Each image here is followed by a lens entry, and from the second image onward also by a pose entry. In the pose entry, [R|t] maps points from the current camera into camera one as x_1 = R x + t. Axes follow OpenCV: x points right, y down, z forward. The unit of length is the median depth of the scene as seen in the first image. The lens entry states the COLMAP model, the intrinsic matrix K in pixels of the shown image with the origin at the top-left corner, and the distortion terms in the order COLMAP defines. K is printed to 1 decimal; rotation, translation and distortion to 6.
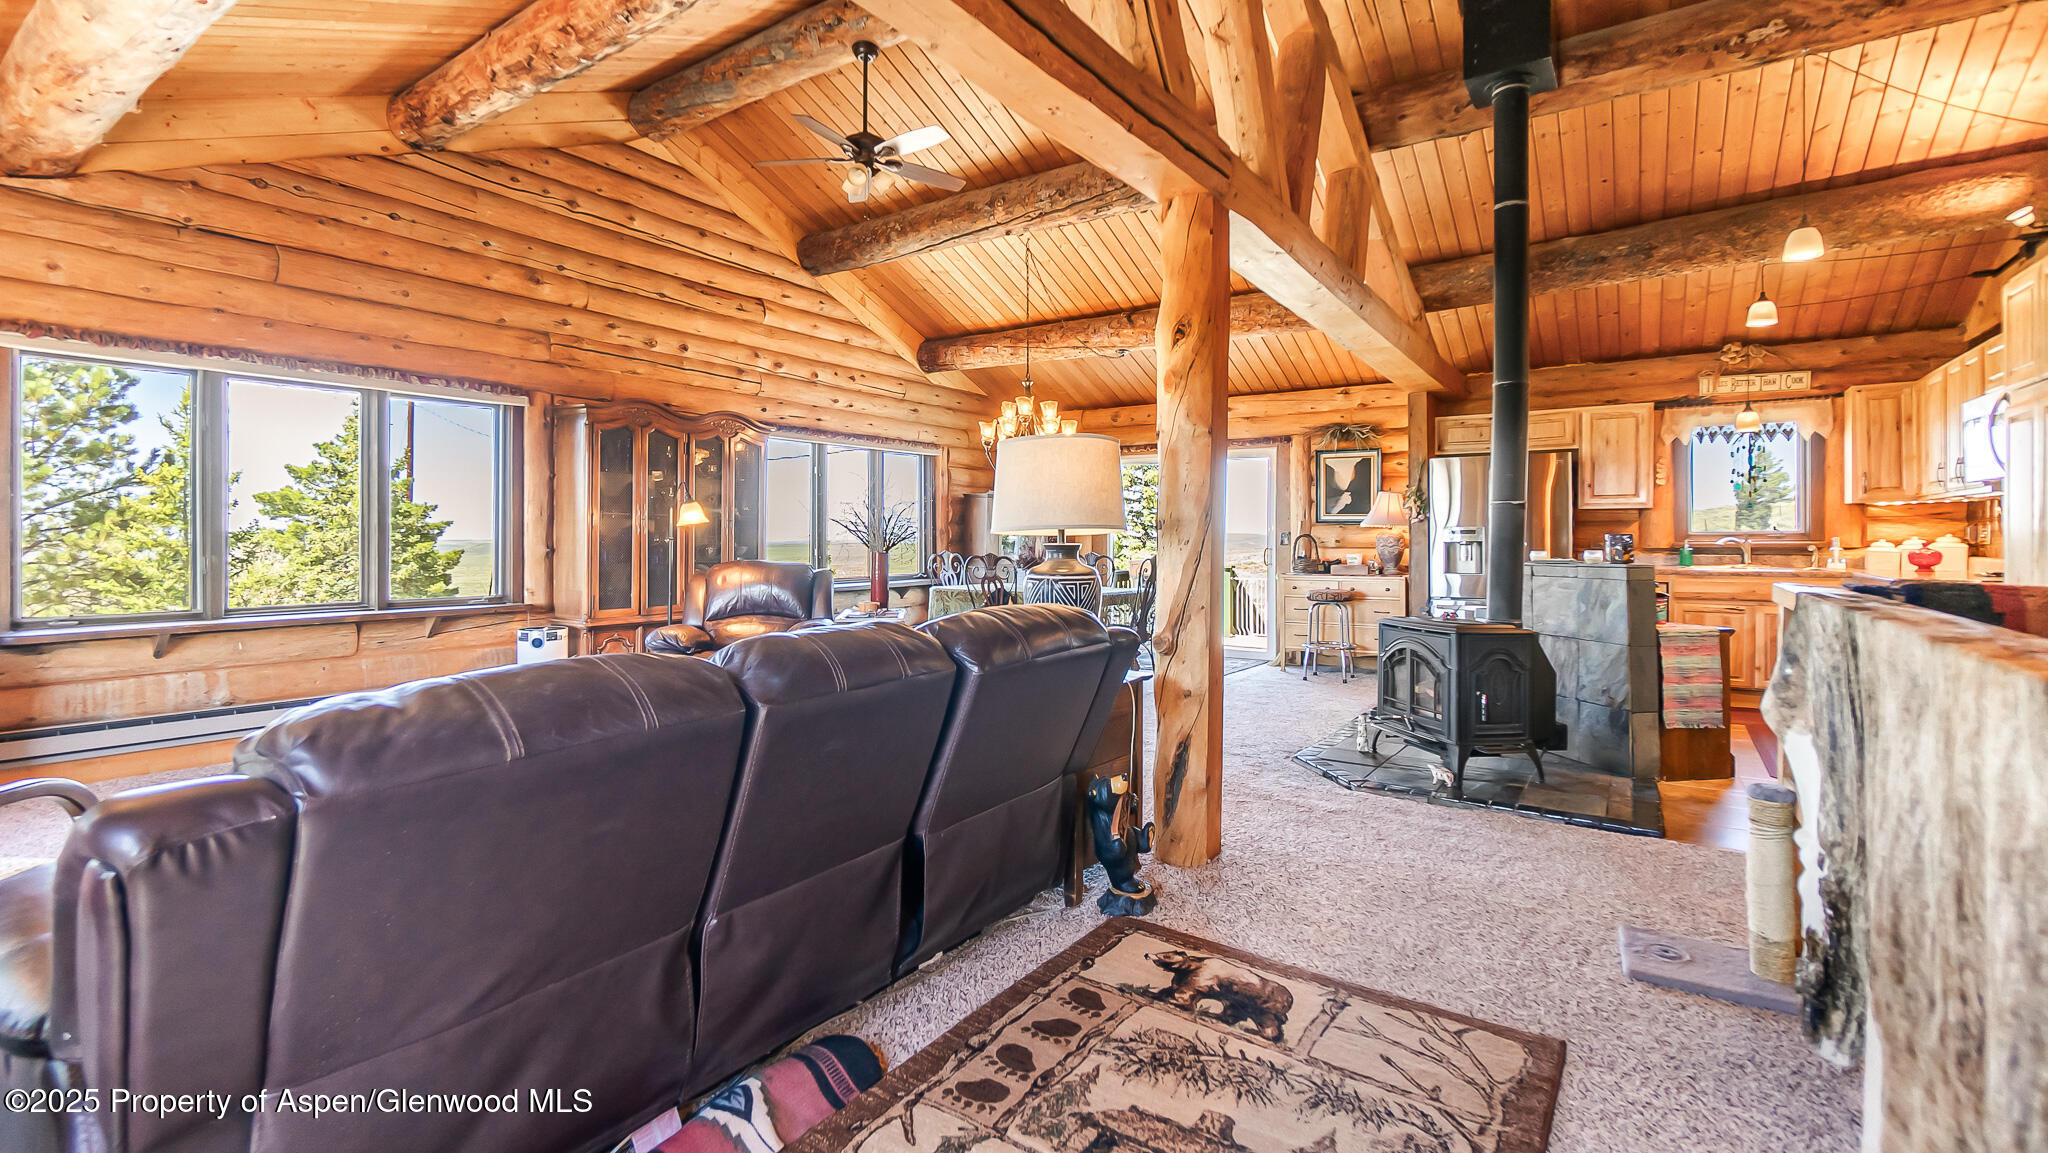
lens RADIAL K [[916.0, 0, 1010.3], [0, 916.0, 528.7], [0, 0, 1]] dist [-0.002280, 0.000624]
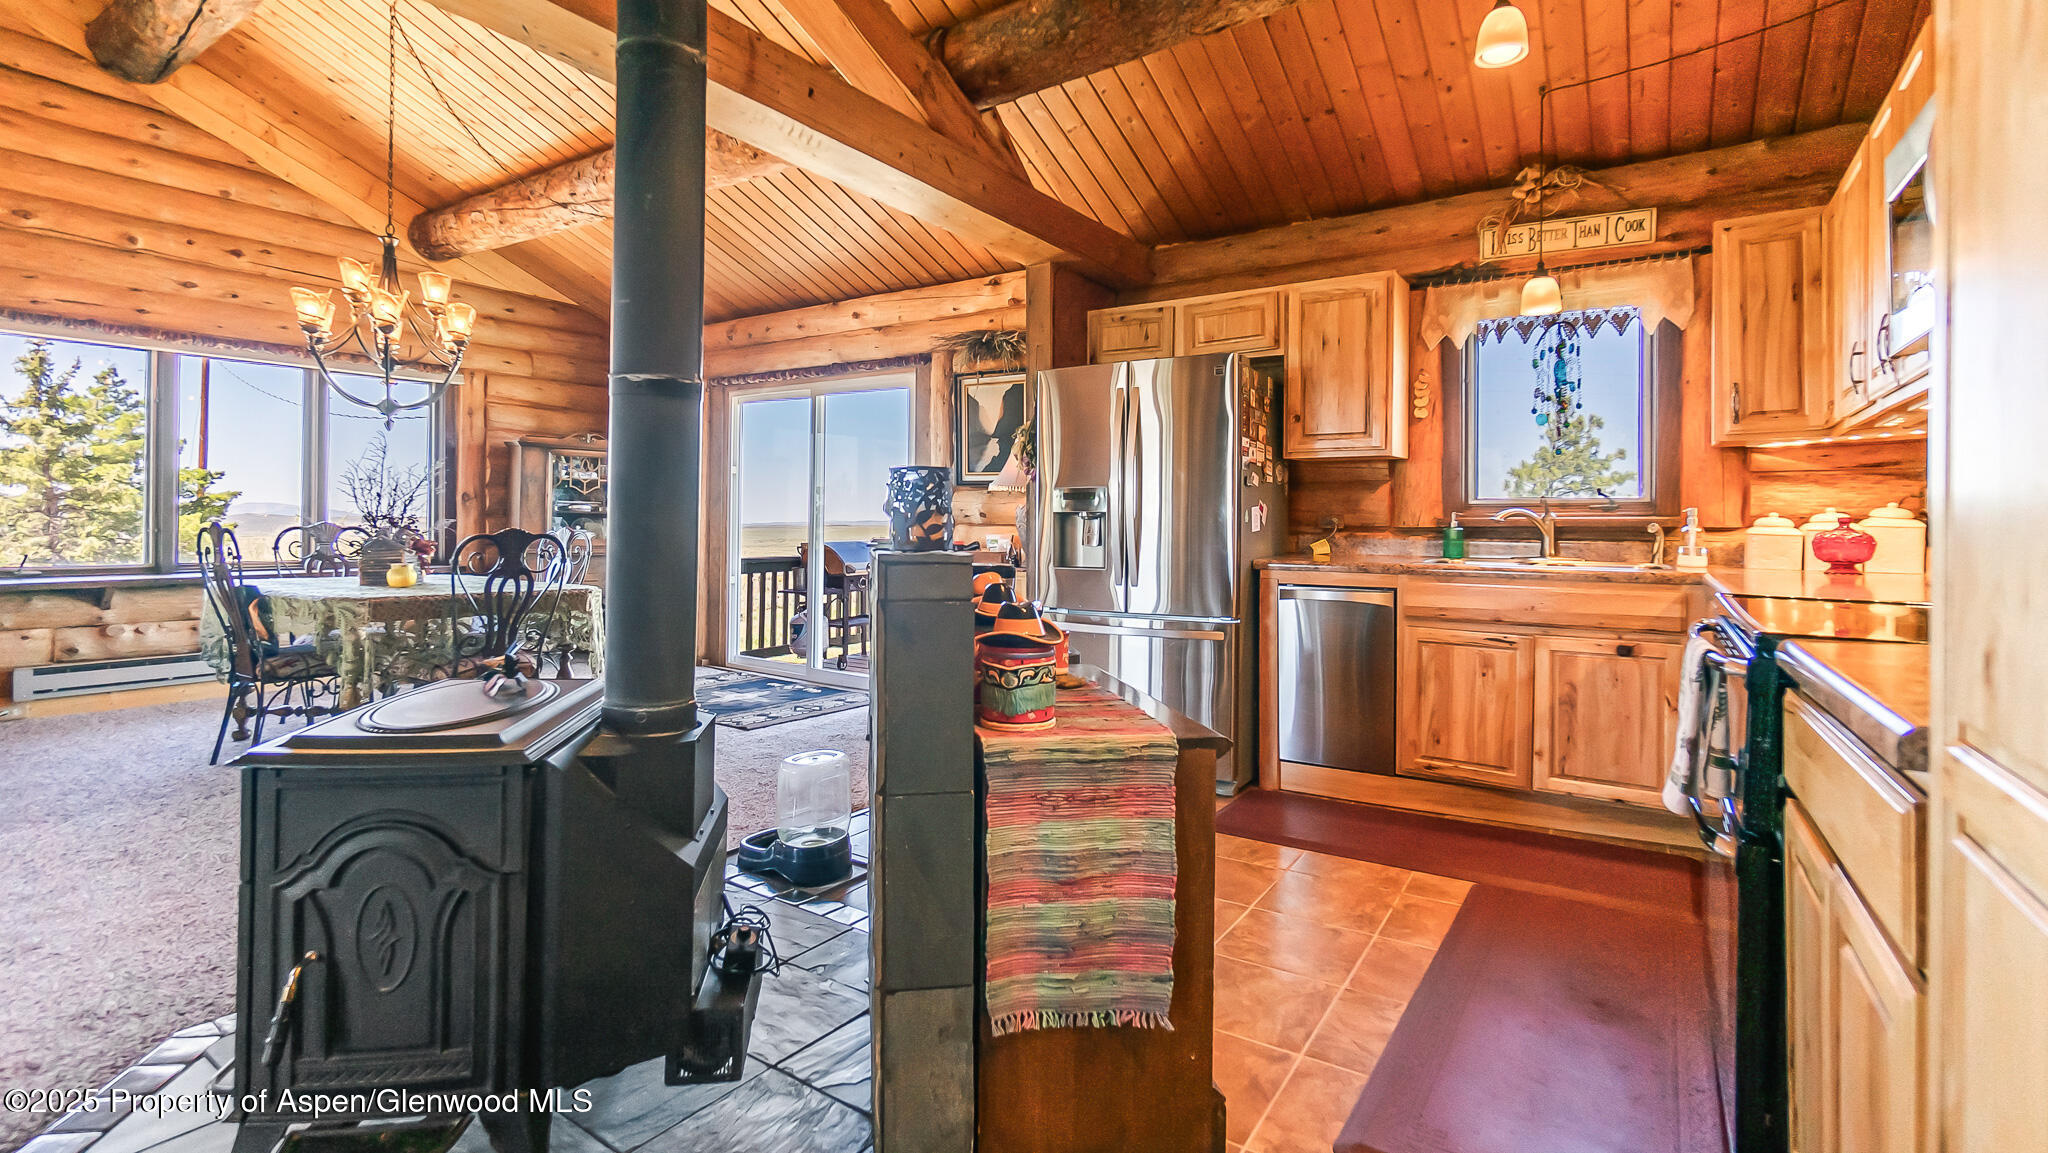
lens RADIAL K [[940.4, 0, 1024.6], [0, 940.4, 511.5], [0, 0, 1]] dist [-0.003776, -0.000006]
pose [[0.999821, 0.010830, 0.015521, 0.463680], [-0.010799, 0.999940, -0.002058, 0.015509], [-0.015543, 0.001890, 0.999877, 0.418832]]
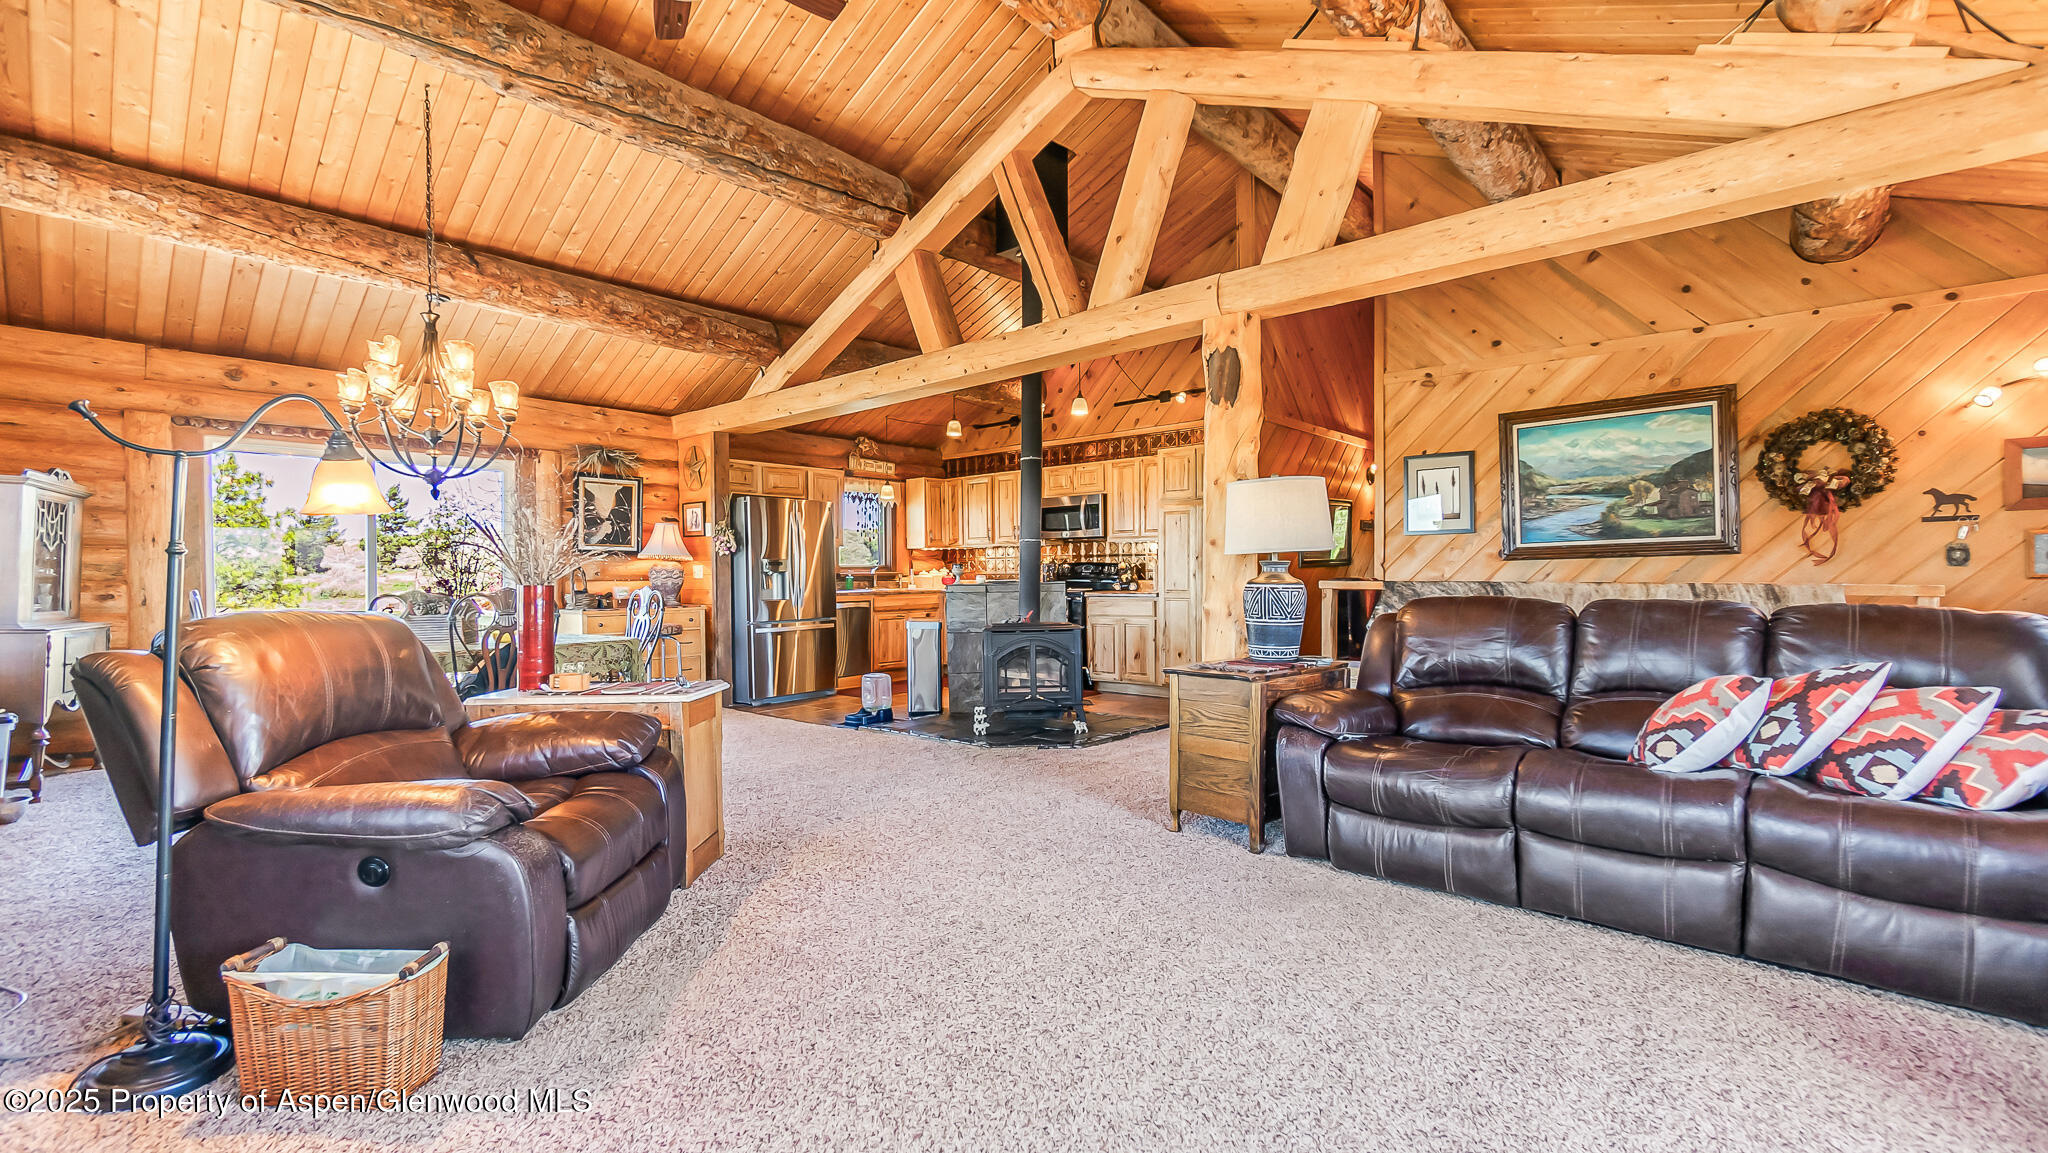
lens RADIAL K [[893.8, 0, 1013.8], [0, 893.8, 589.2], [0, 0, 1]] dist [-0.002410, 0.001416]
pose [[0.114893, -0.015663, 0.993254, -0.599893], [-0.001895, 0.999870, 0.015987, 0.017667], [-0.993376, -0.003719, 0.114849, 0.590583]]
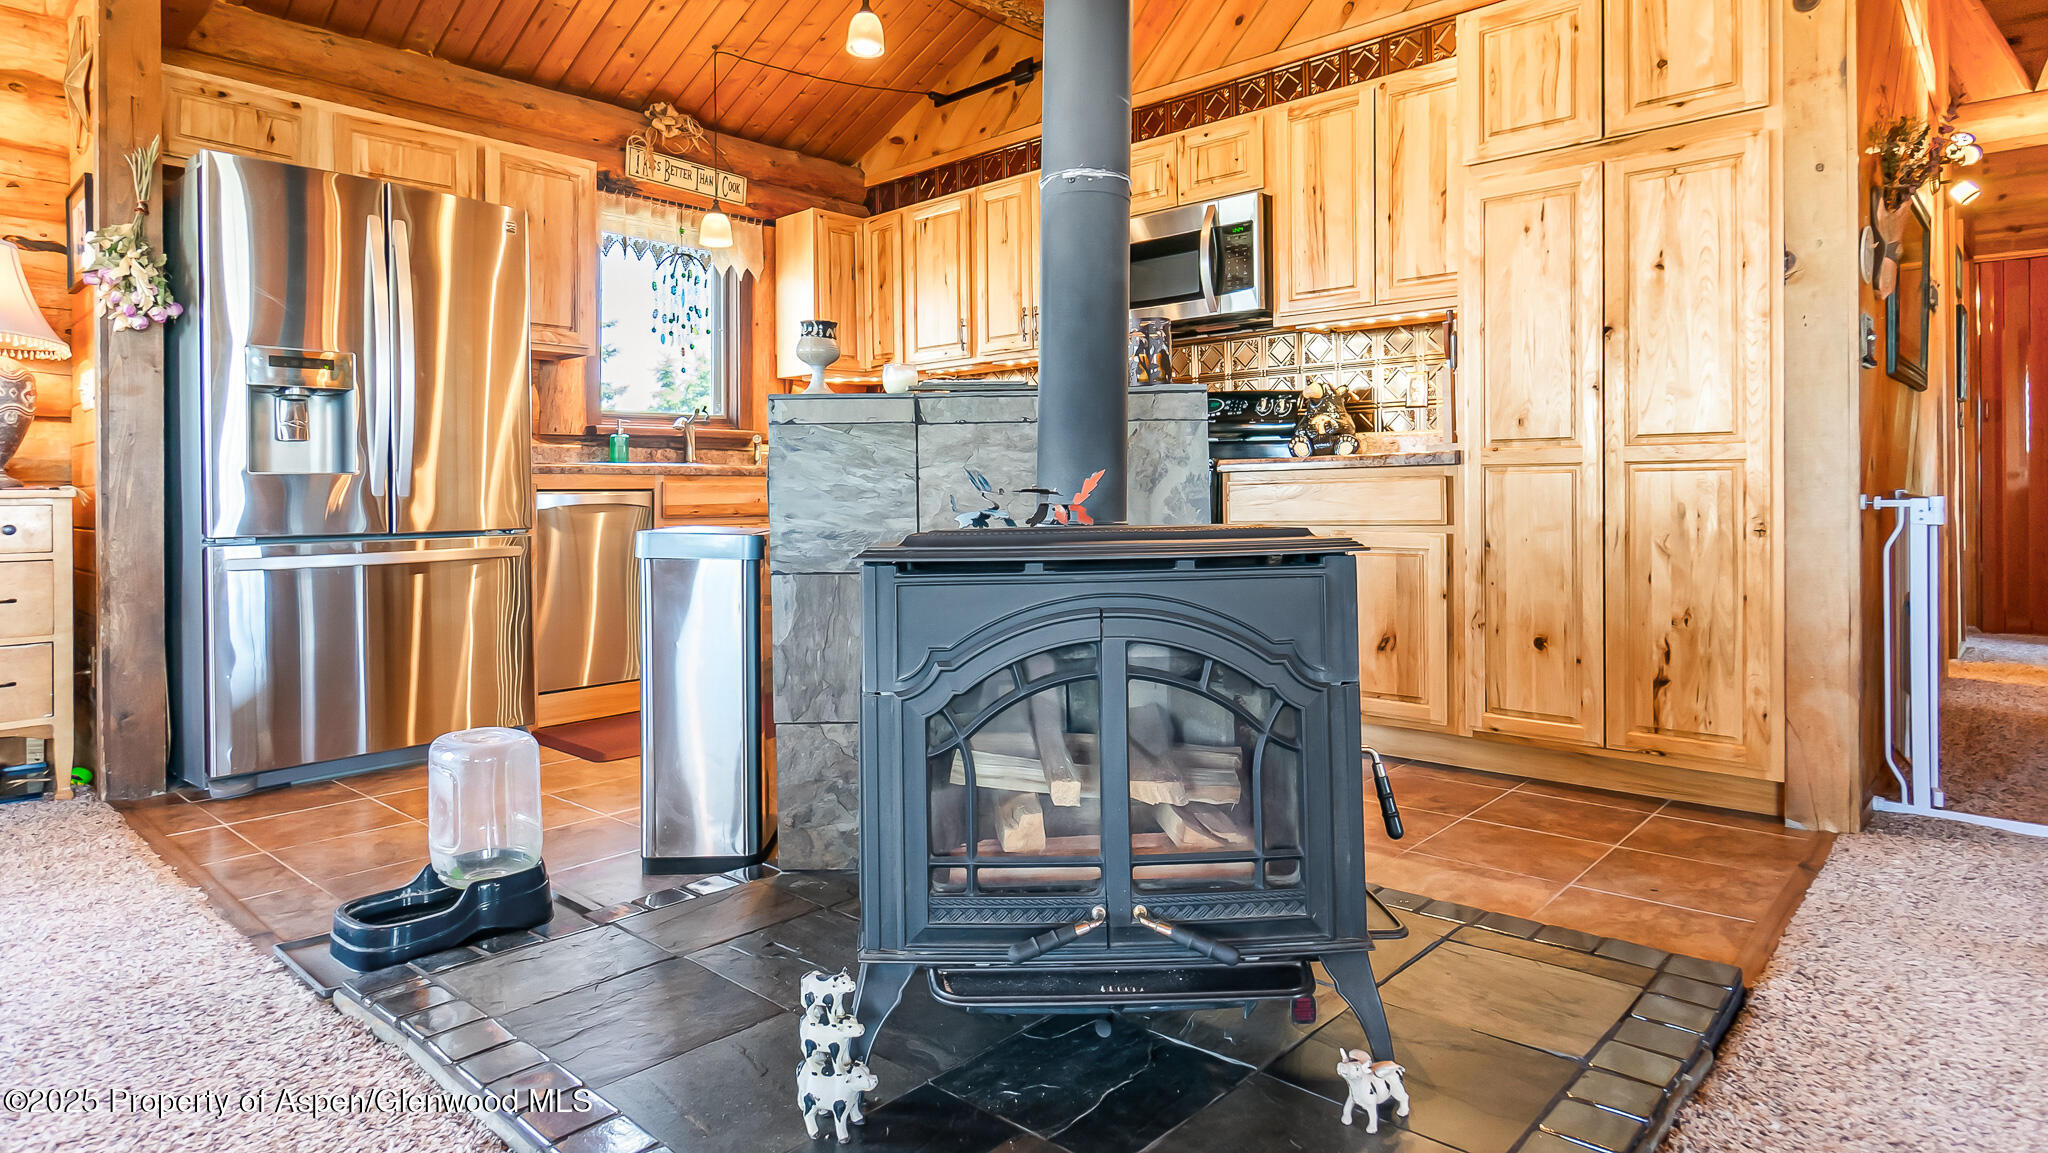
lens RADIAL K [[1117.9, 0, 992.5], [0, 1117.9, 499.1], [0, 0, 1]] dist [-0.001678, -0.000630]
pose [[0.145251, -0.001612, 0.989394, 0.076583], [-0.000851, 0.999998, 0.001755, 0.060923], [-0.989395, -0.001097, 0.145249, 0.665950]]
